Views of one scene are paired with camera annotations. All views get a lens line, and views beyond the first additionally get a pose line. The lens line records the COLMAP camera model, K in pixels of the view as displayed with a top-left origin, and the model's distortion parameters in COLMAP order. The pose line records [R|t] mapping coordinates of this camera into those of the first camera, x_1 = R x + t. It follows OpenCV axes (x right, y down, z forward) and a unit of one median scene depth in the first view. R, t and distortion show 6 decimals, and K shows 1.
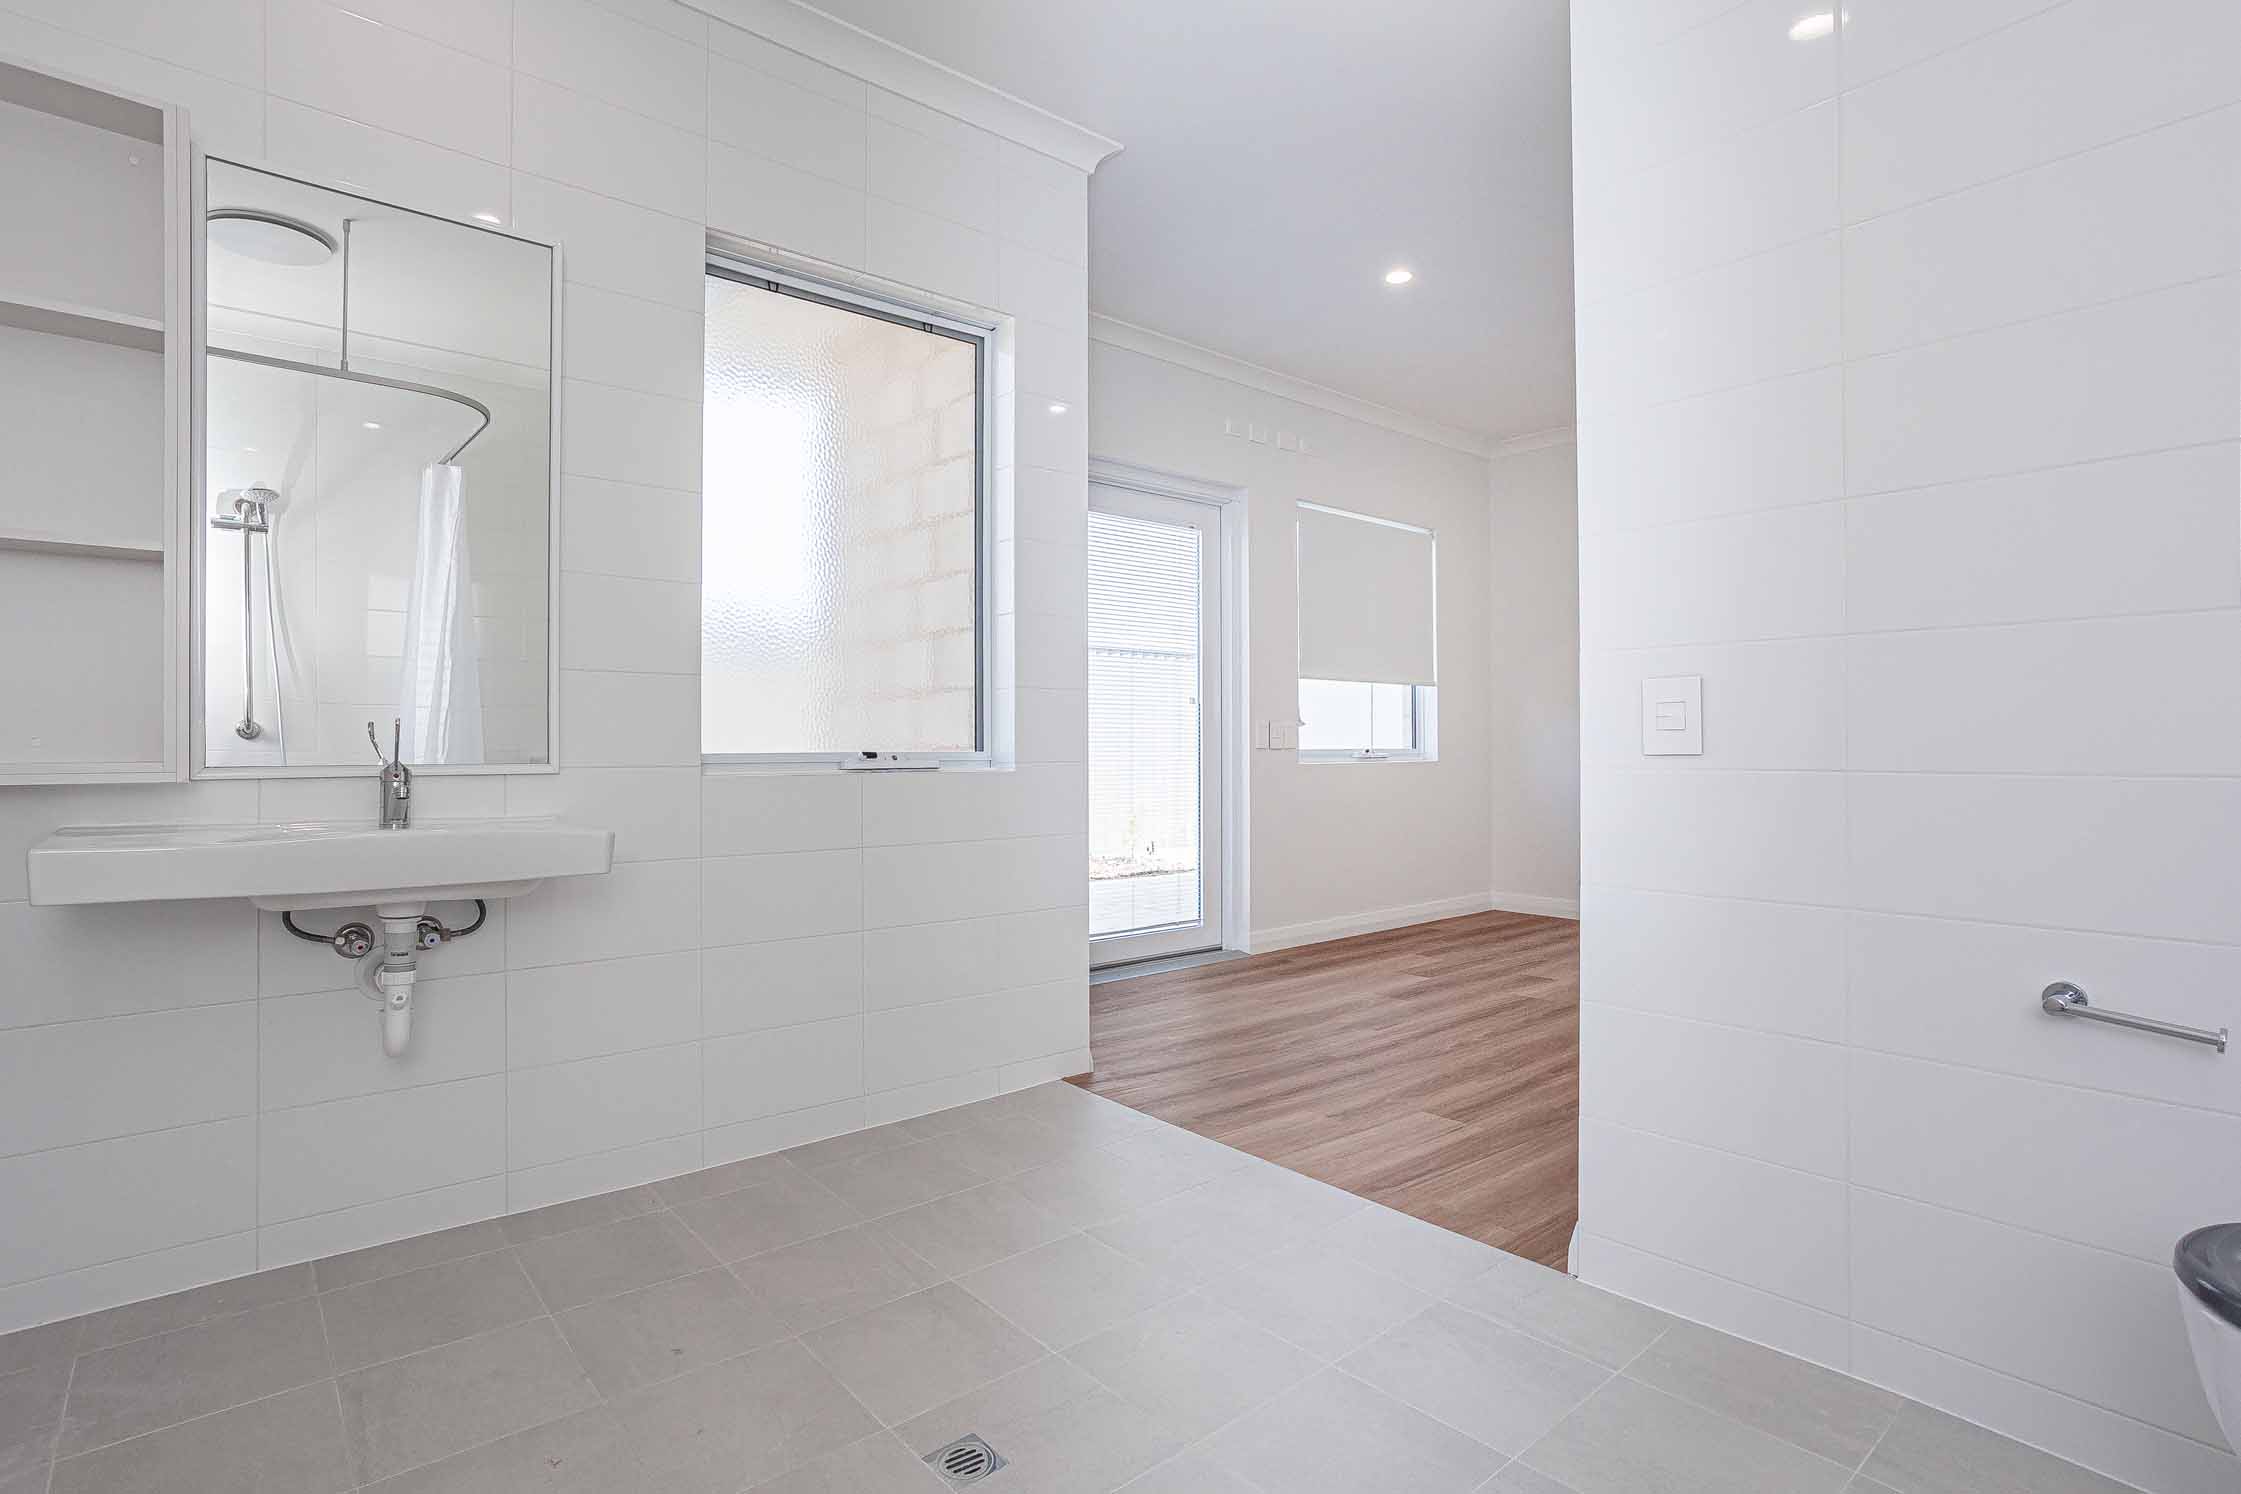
lens RADIAL K [[1088.7, 0, 1075.8], [0, 1088.7, 749.3], [0, 0, 1]] dist [-0.039408, 0.022753]
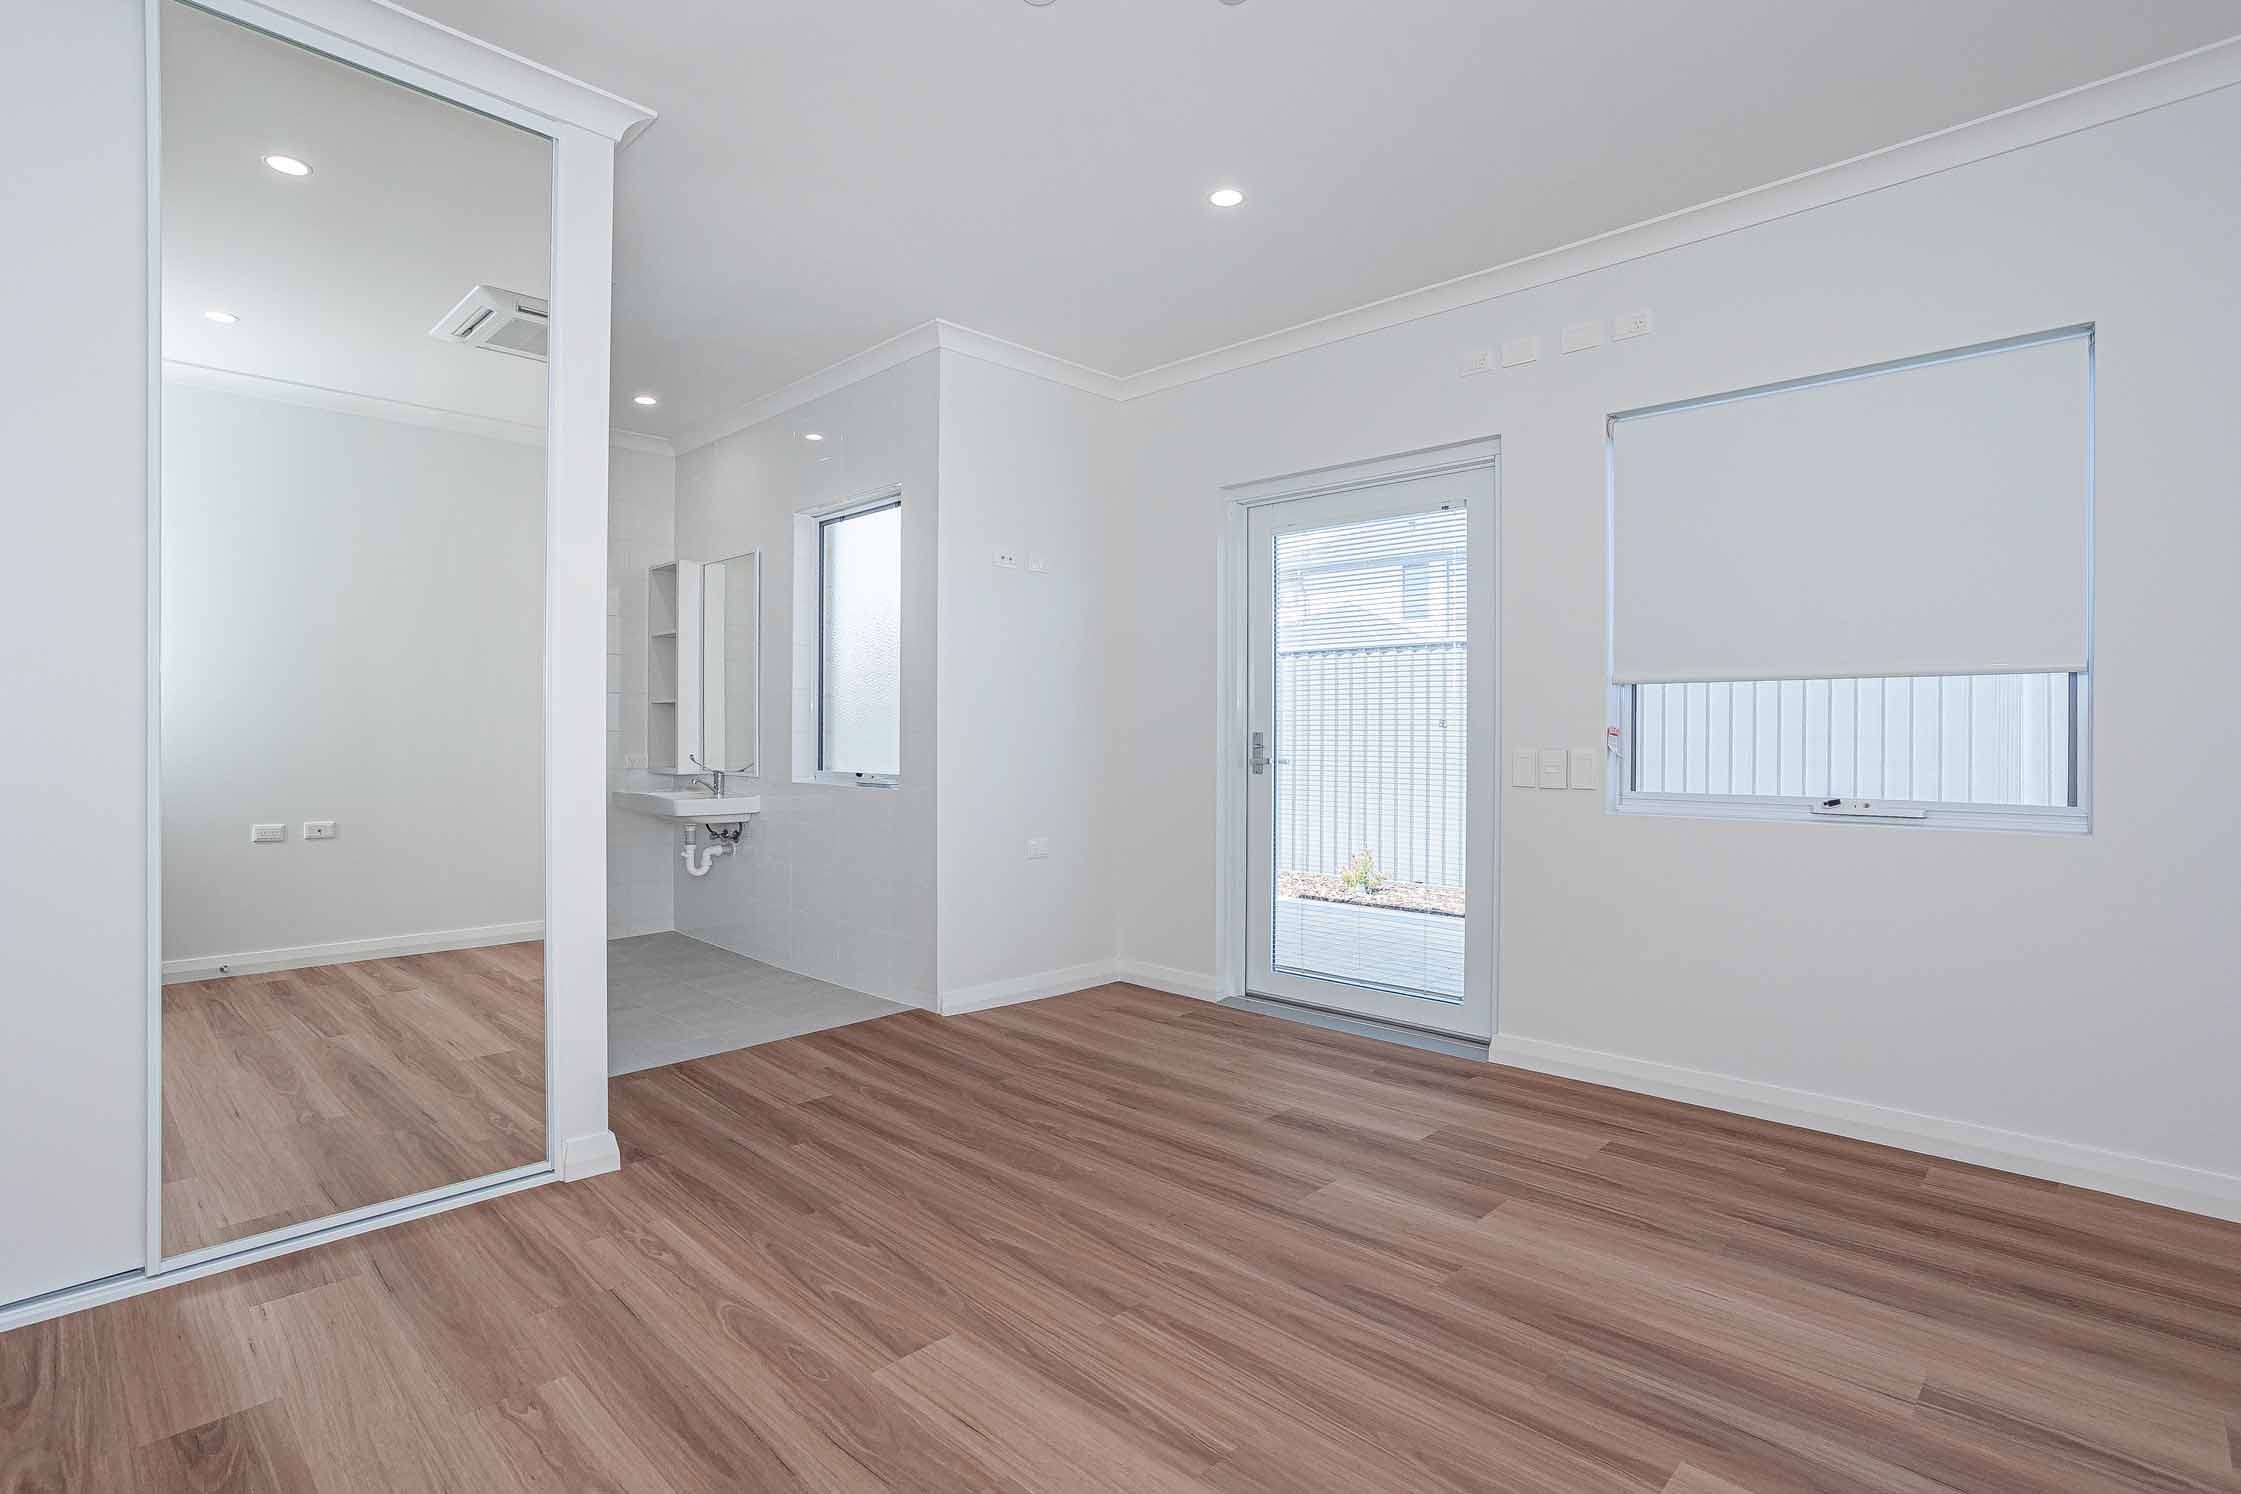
lens RADIAL K [[1088.7, 0, 1134.7], [0, 1088.7, 735.3], [0, 0, 1]] dist [-0.039408, 0.022753]
pose [[0.128808, 0.001762, -0.991668, 0.954100], [-0.006893, 0.999976, 0.000881, -0.037617], [0.991646, 0.006722, 0.128818, 0.730086]]
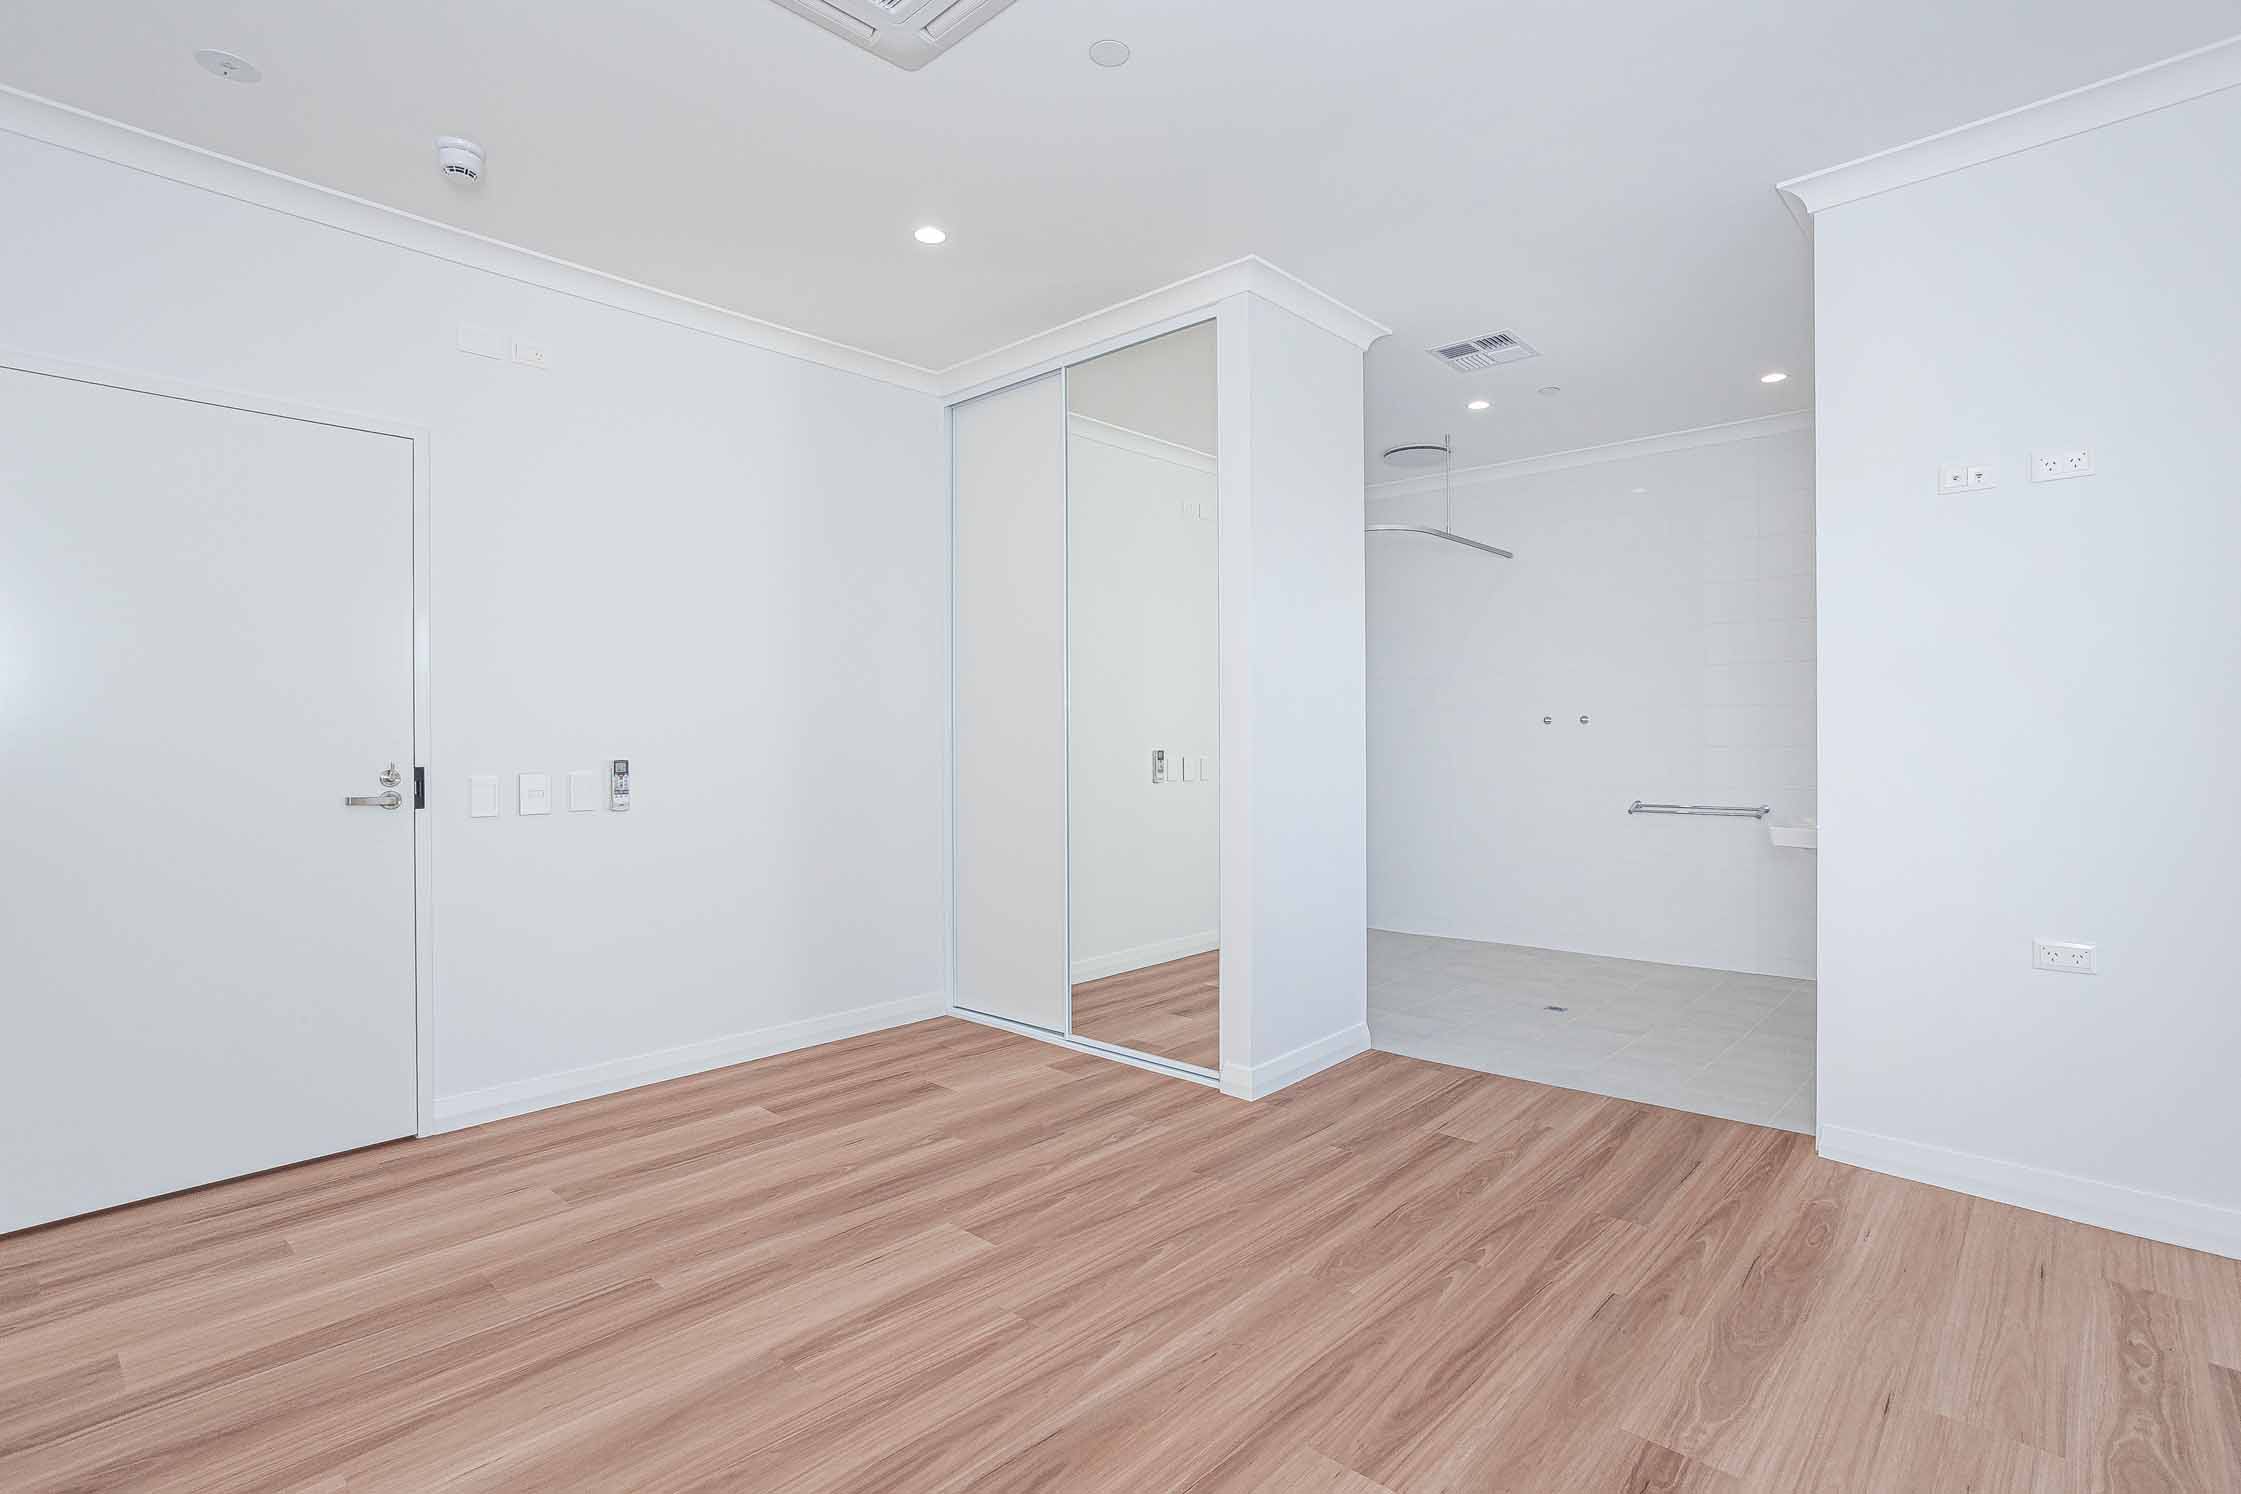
lens RADIAL K [[1088.7, 0, 1124.9], [0, 1088.7, 746.6], [0, 0, 1]] dist [-0.039408, 0.022753]
pose [[-0.988700, 0.004732, -0.149834, 0.522770], [0.003252, 0.999943, 0.010121, -0.050952], [0.149874, 0.009520, -0.988659, 1.266192]]
